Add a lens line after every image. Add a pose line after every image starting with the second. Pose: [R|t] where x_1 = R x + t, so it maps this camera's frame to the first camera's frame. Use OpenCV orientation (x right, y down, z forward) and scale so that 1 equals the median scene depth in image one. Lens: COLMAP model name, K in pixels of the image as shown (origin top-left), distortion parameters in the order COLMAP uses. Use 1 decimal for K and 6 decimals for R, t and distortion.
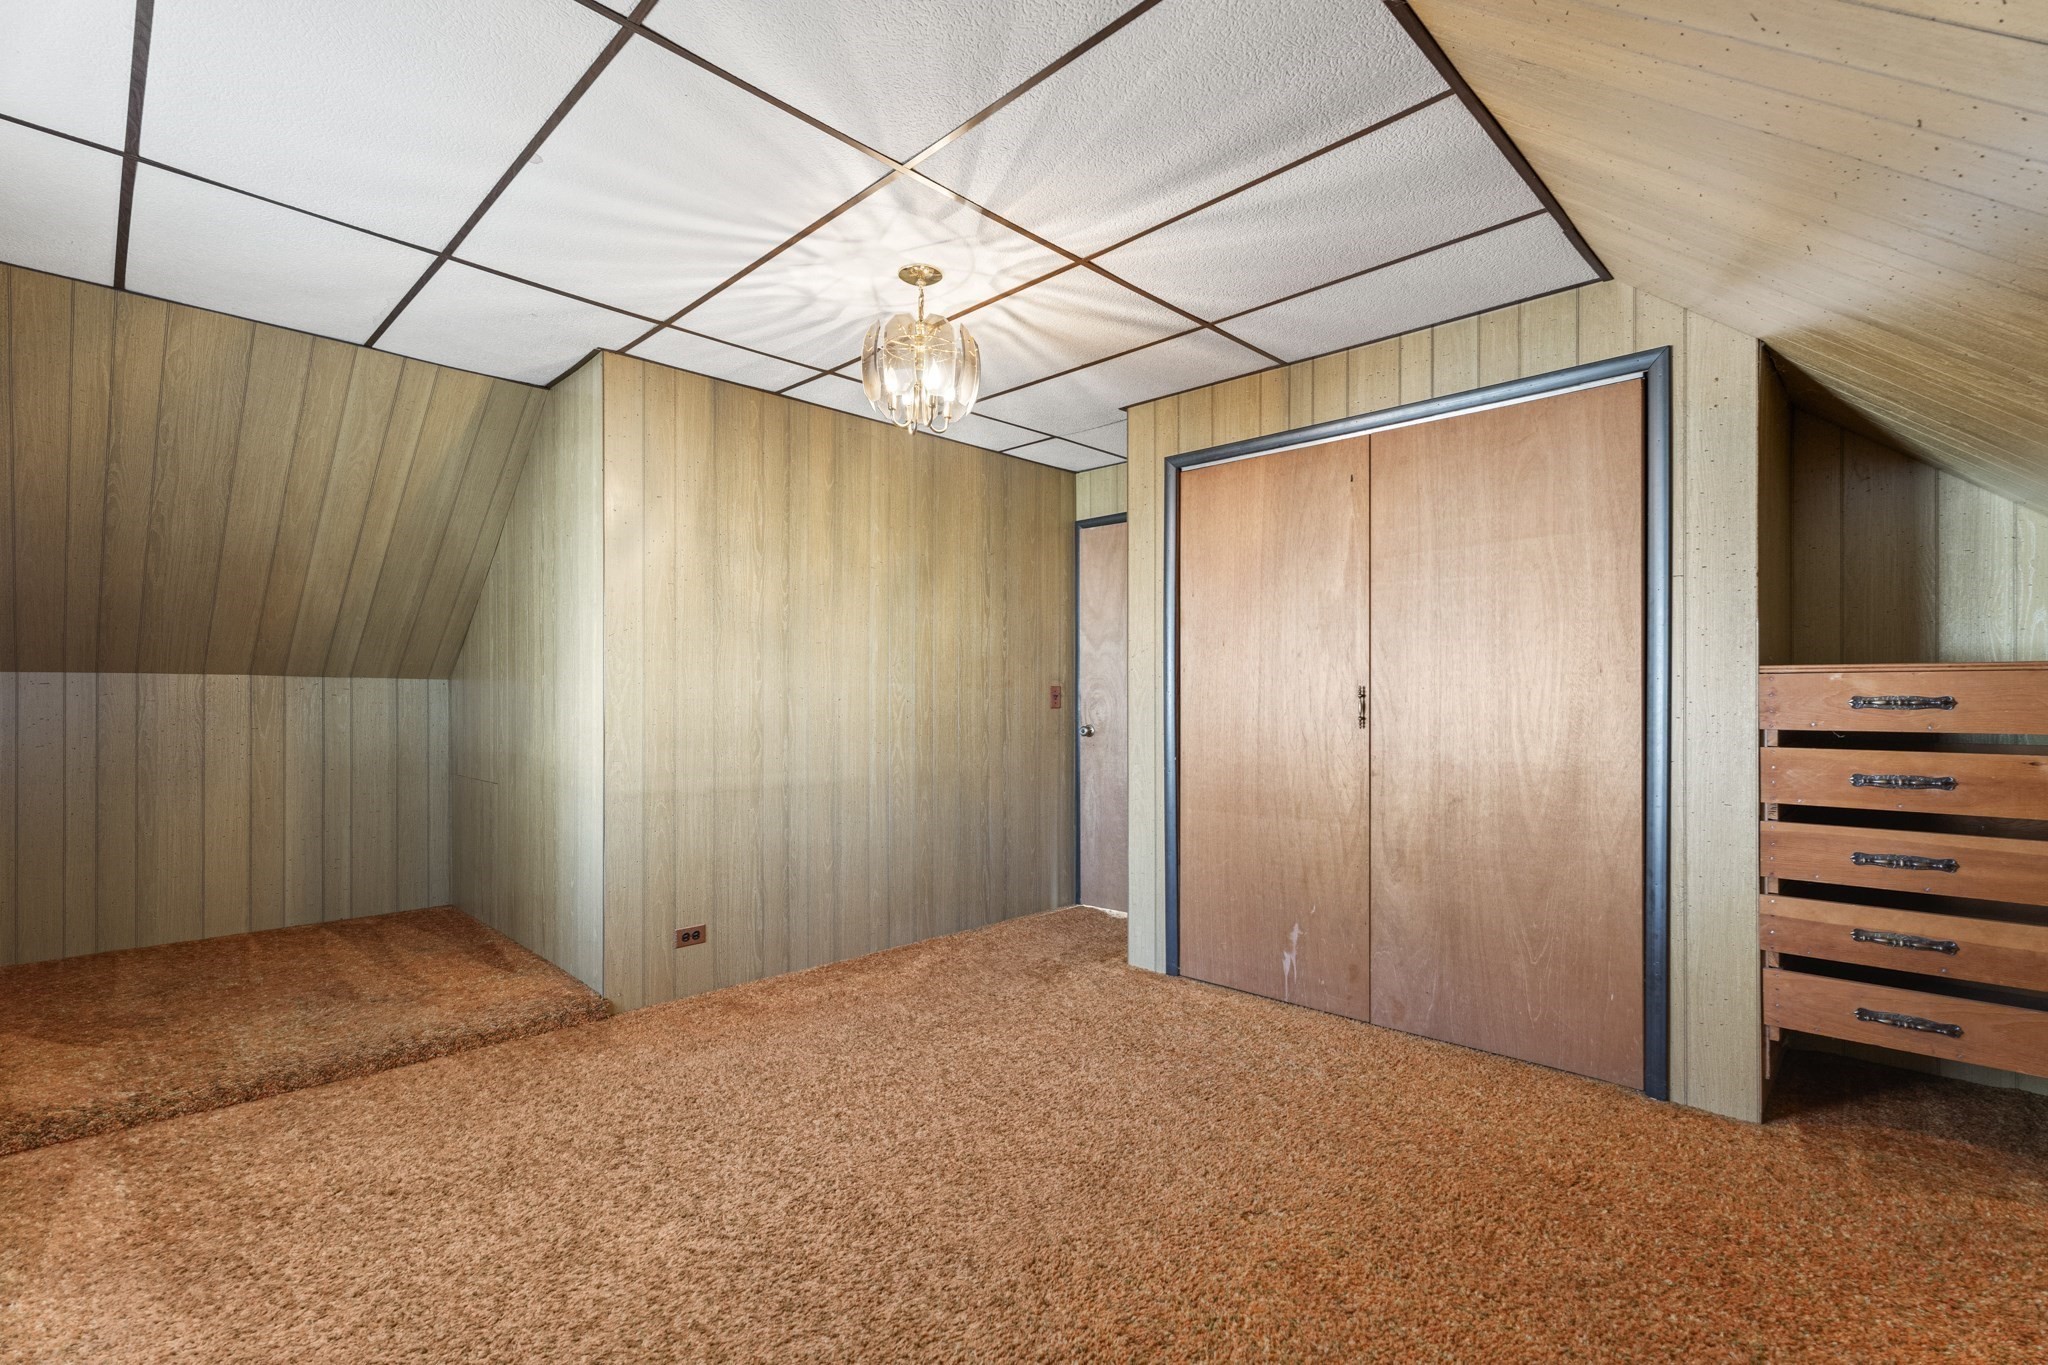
lens RADIAL K [[917.0, 0, 1016.2], [0, 917.0, 686.8], [0, 0, 1]] dist [0.006506, -0.002092]
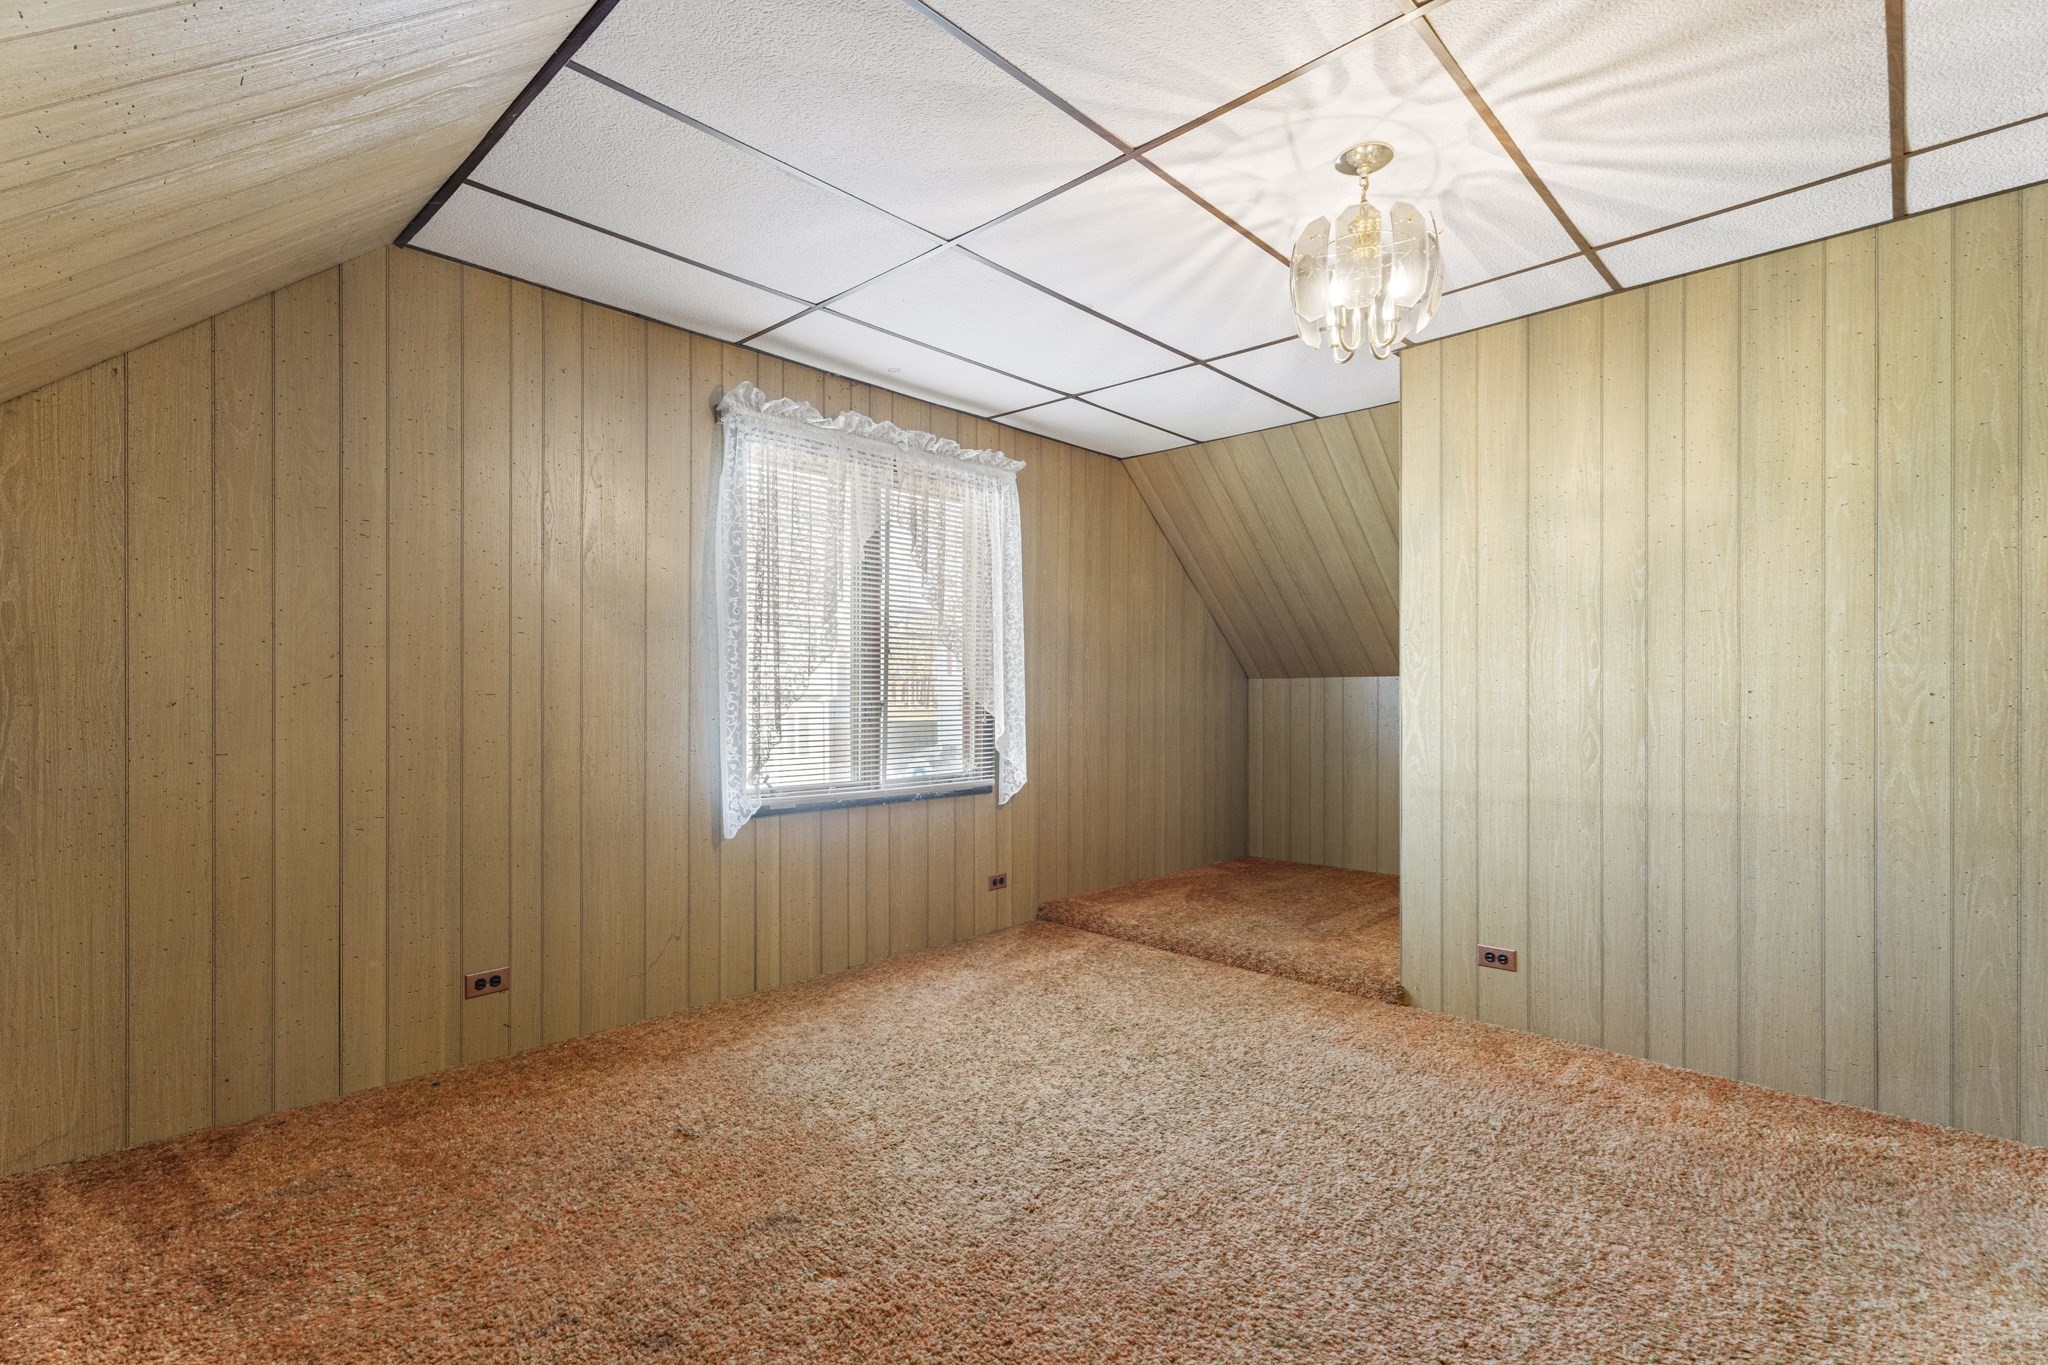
lens RADIAL K [[917.0, 0, 1016.9], [0, 917.0, 696.5], [0, 0, 1]] dist [0.006506, -0.002092]
pose [[0.027386, -0.002880, -0.999621, 0.581626], [0.014275, 0.999895, -0.002490, 0.014219], [0.999523, -0.014202, 0.027424, 0.567650]]
